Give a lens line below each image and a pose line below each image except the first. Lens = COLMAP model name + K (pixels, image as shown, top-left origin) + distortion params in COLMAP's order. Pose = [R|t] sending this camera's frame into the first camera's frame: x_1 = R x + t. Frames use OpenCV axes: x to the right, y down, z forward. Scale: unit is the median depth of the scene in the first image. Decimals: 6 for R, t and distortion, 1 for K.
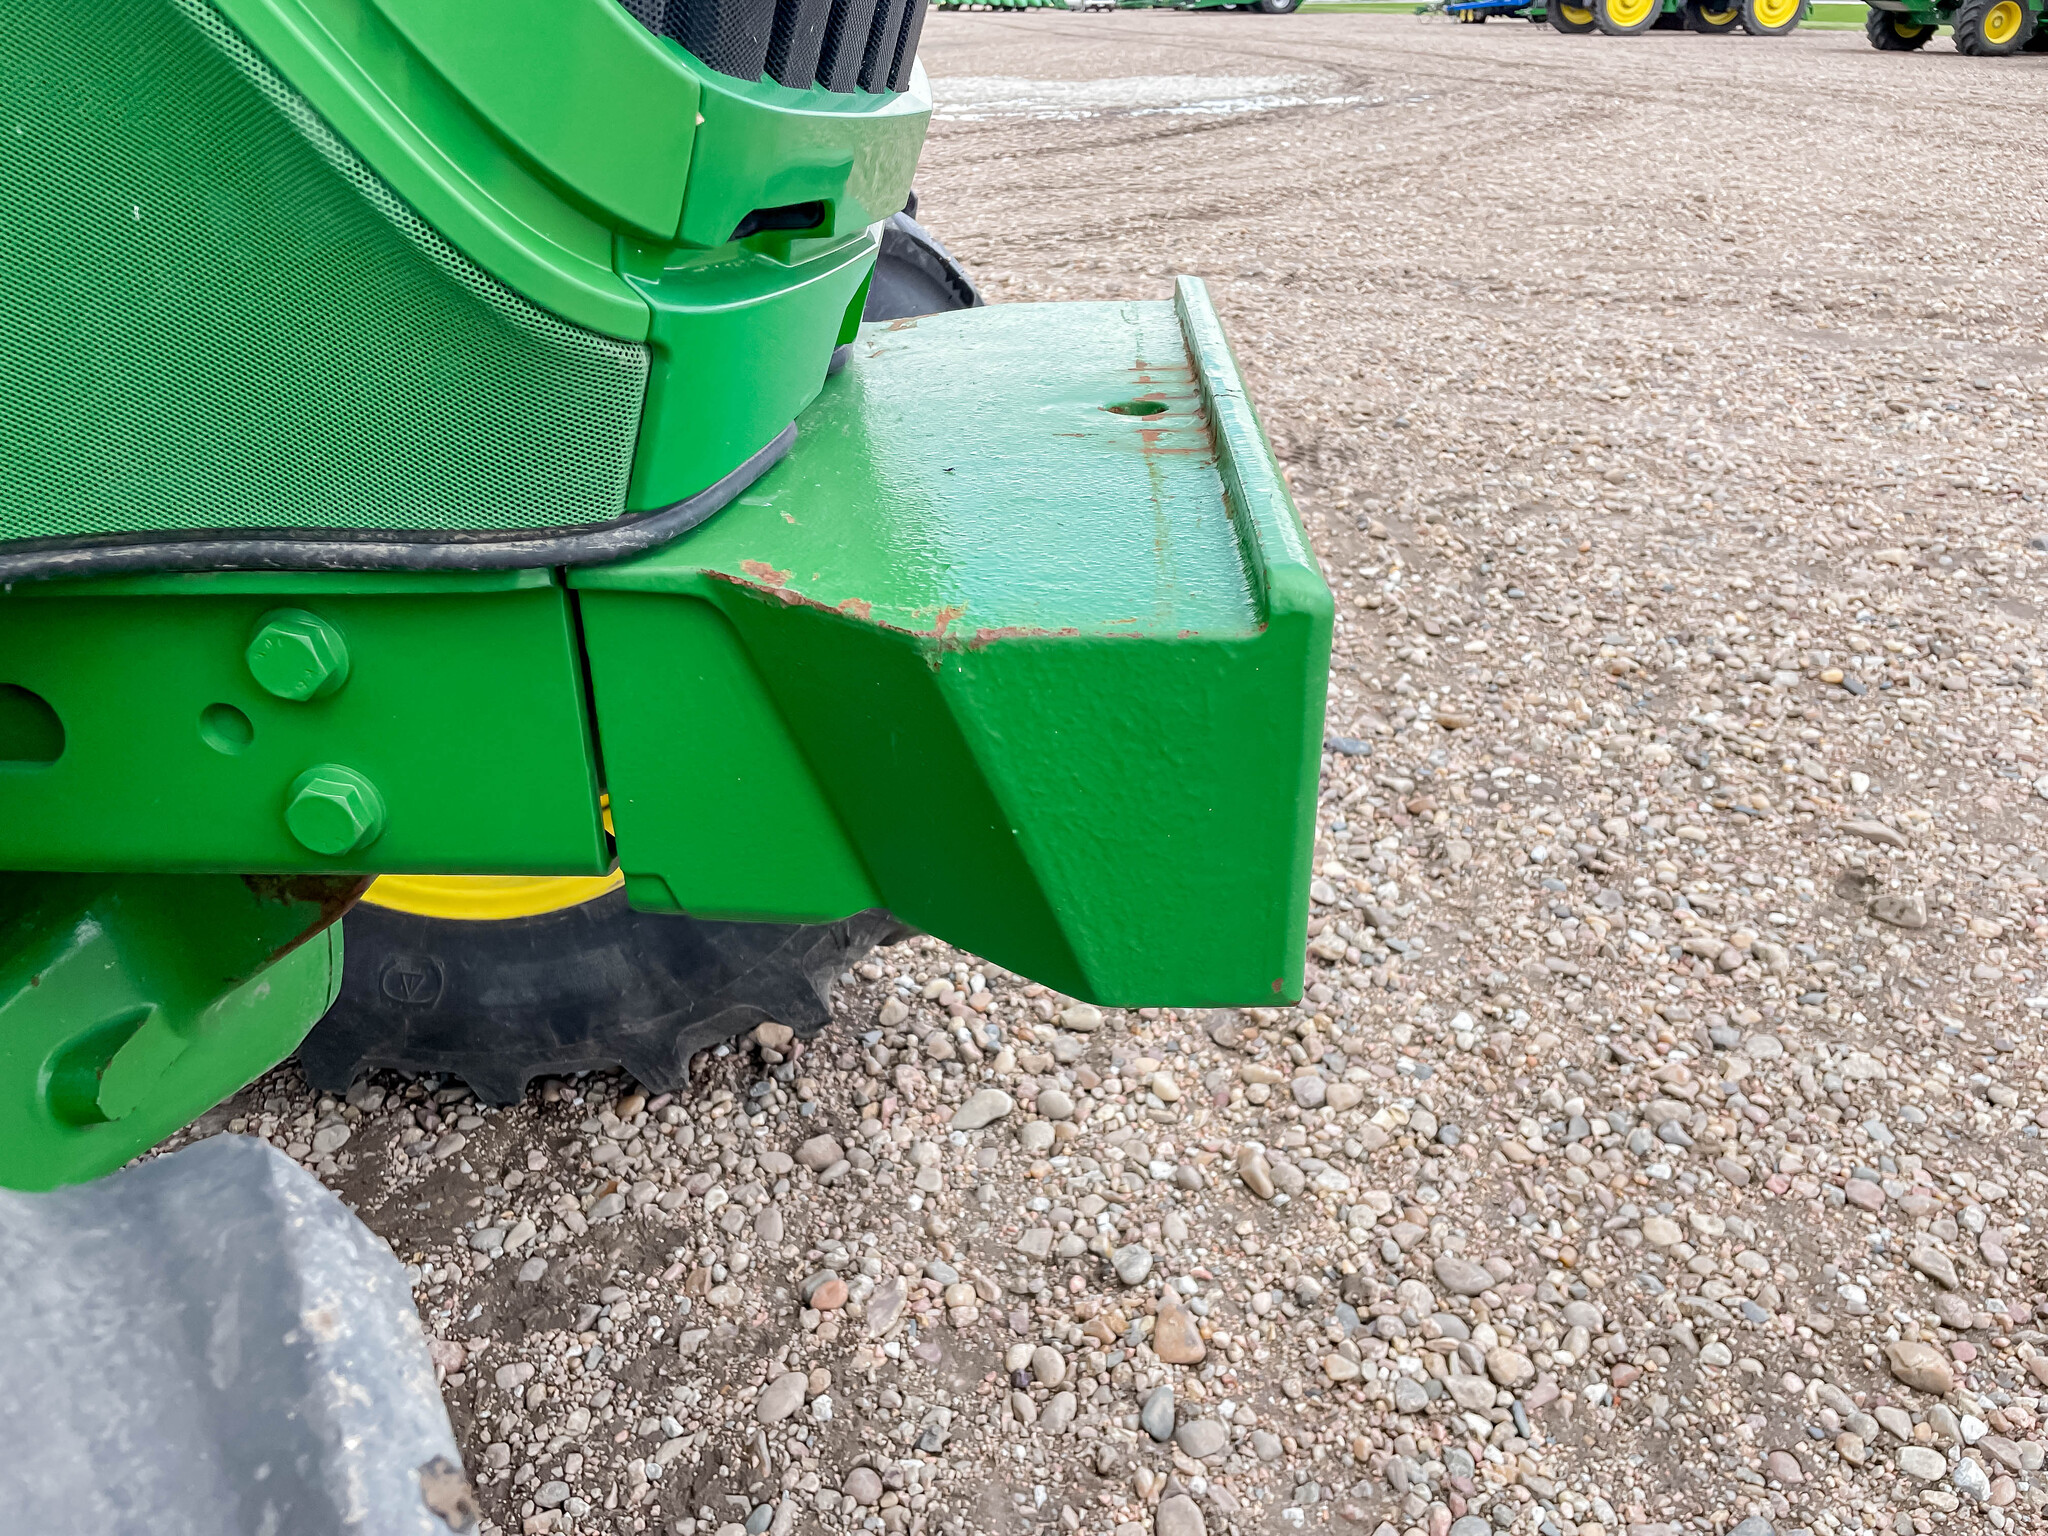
lens RADIAL K [[1561.8, 0, 1006.3], [0, 1561.8, 757.9], [0, 0, 1]] dist [0.098863, -0.133180]
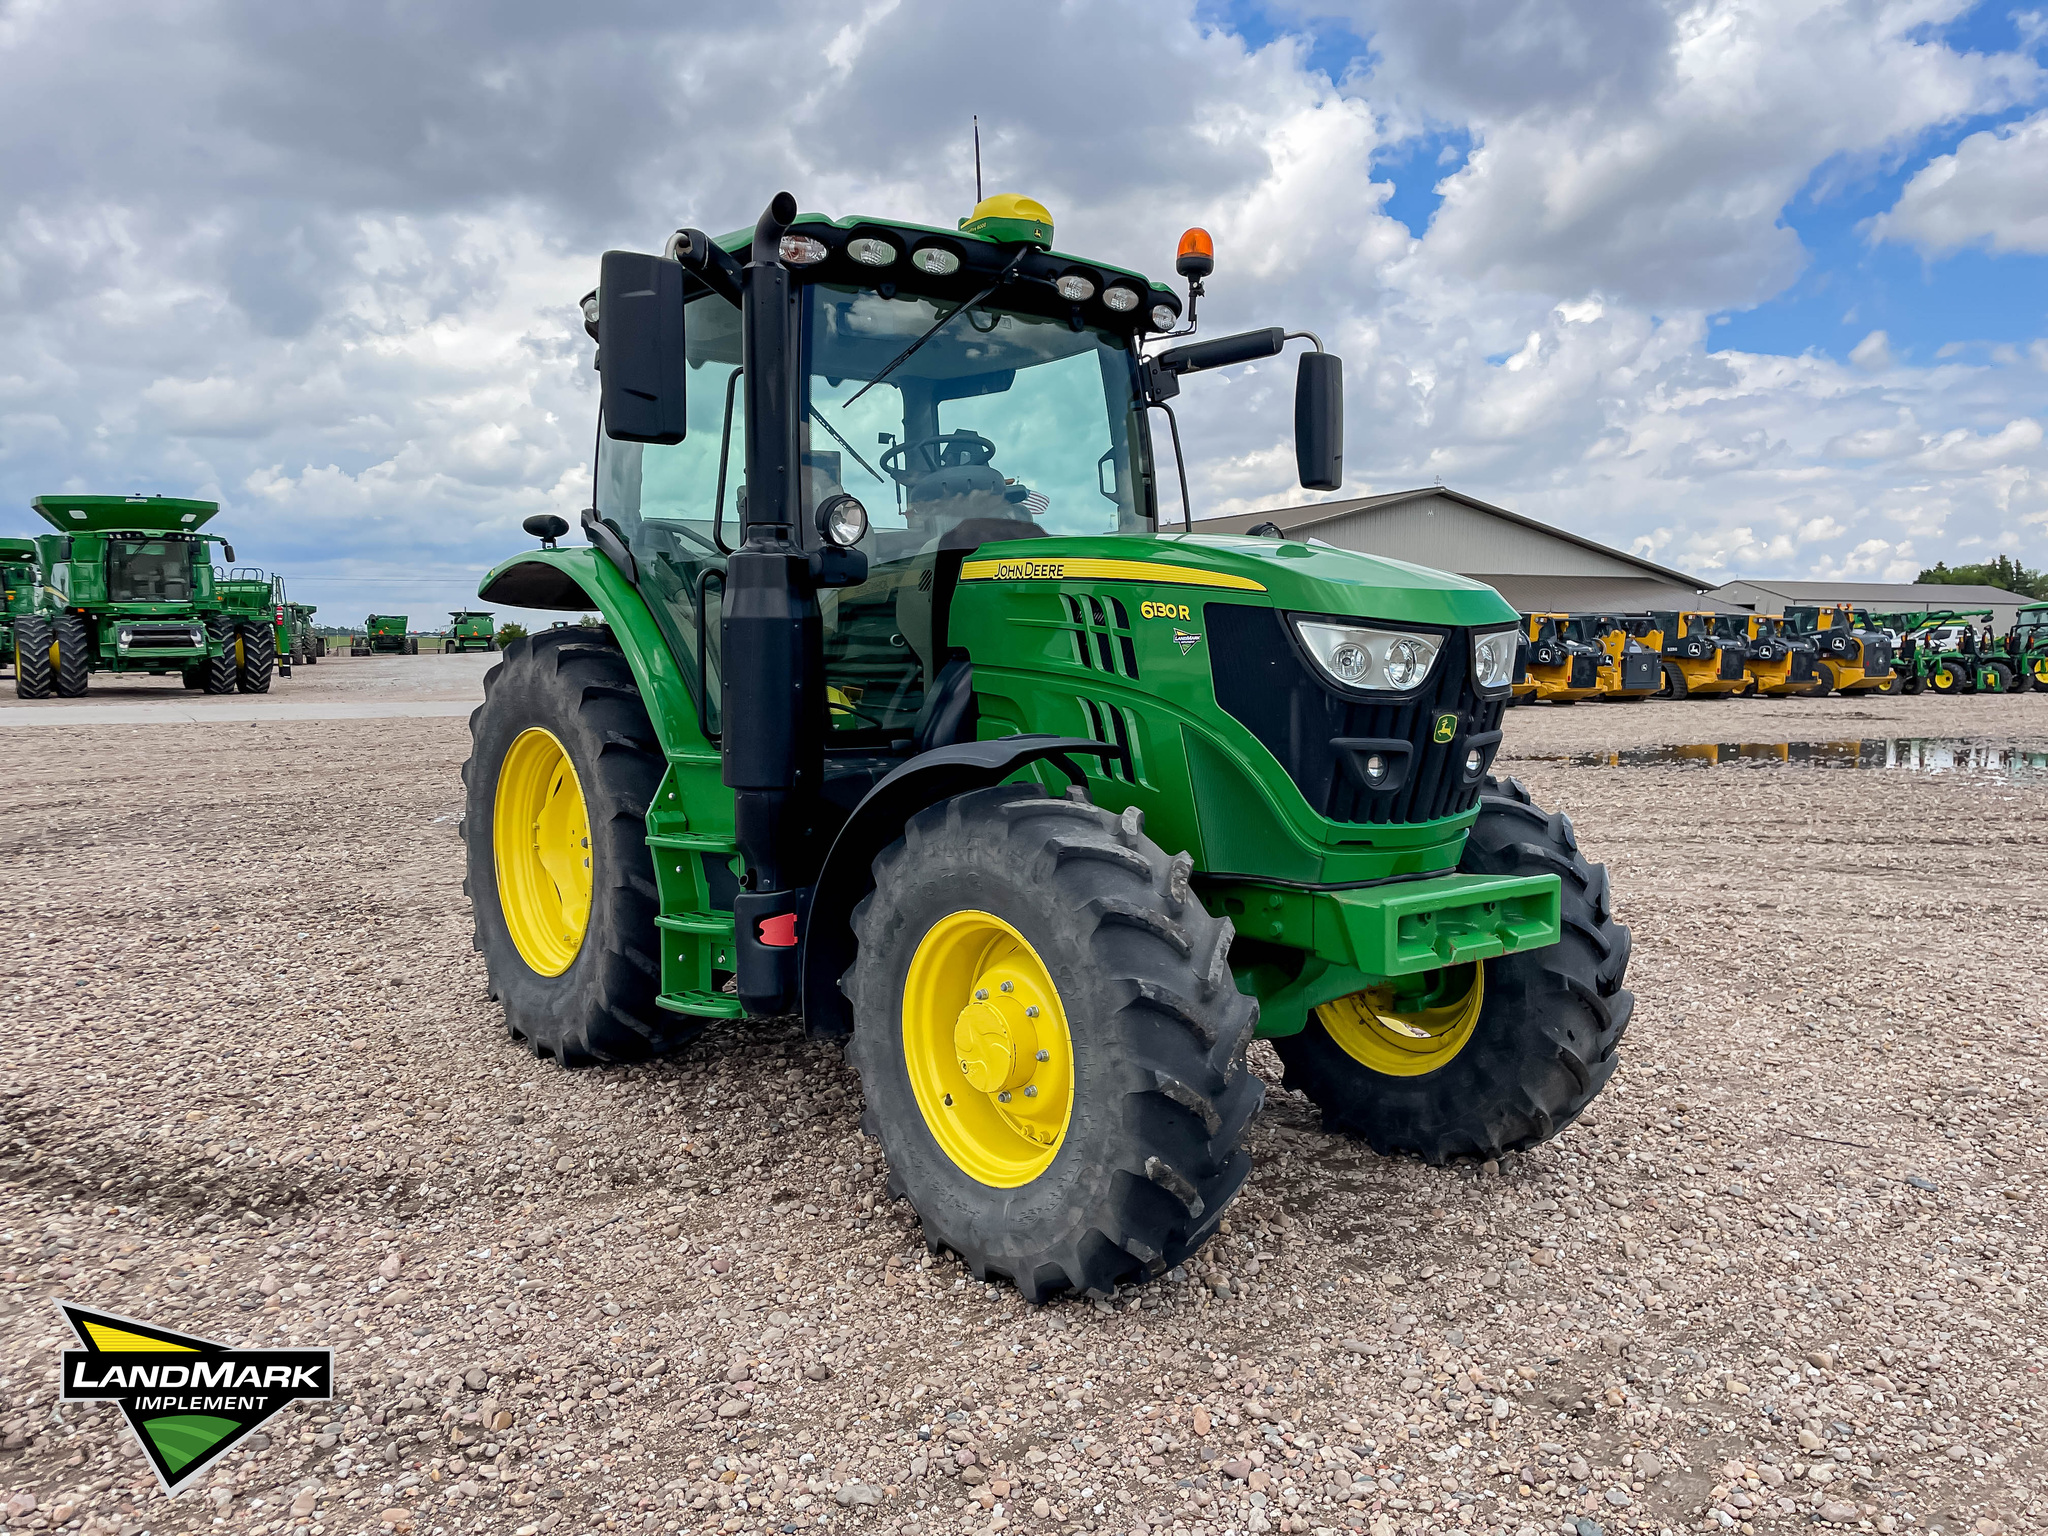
lens RADIAL K [[1549.0, 0, 987.5], [0, 1549.0, 753.4], [0, 0, 1]] dist [0.101110, -0.131880]
pose [[0.646162, 0.065969, -0.760344, 0.470790], [-0.336078, 0.919059, -0.205869, 0.143128], [0.685220, 0.388560, 0.616032, -0.517673]]
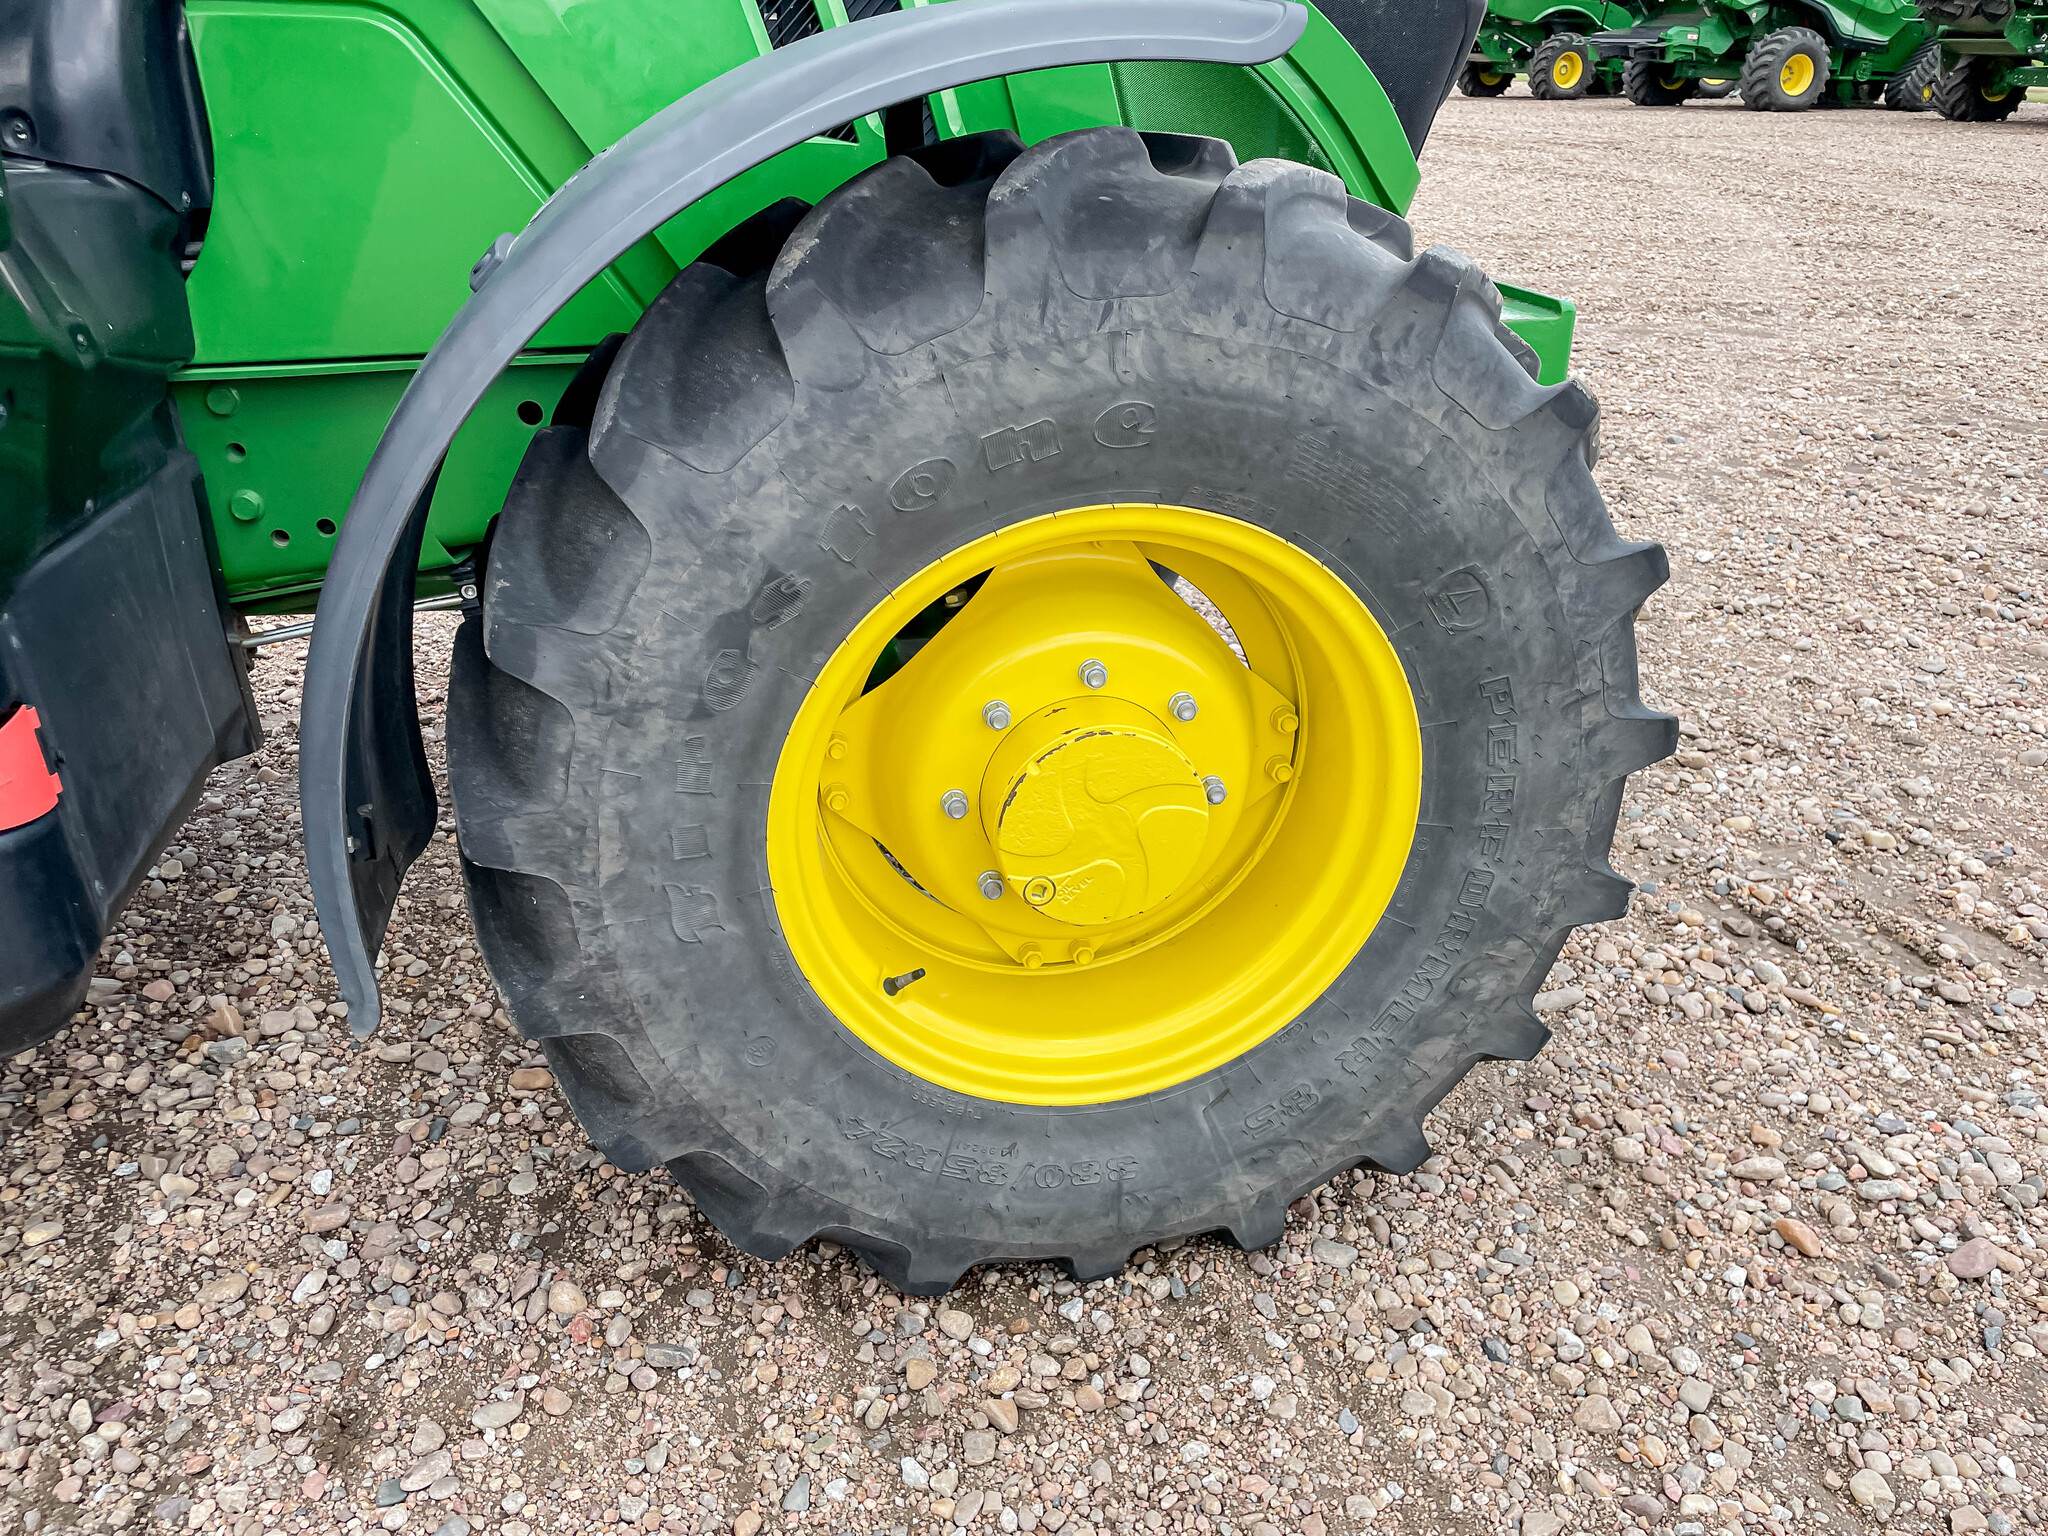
lens RADIAL K [[1561.8, 0, 1006.3], [0, 1561.8, 757.9], [0, 0, 1]] dist [0.098863, -0.133180]
pose [[0.977593, -0.083912, 0.193057, -0.228774], [0.088464, 0.995965, -0.015063, 0.105290], [-0.191014, 0.031804, 0.981072, -0.281999]]
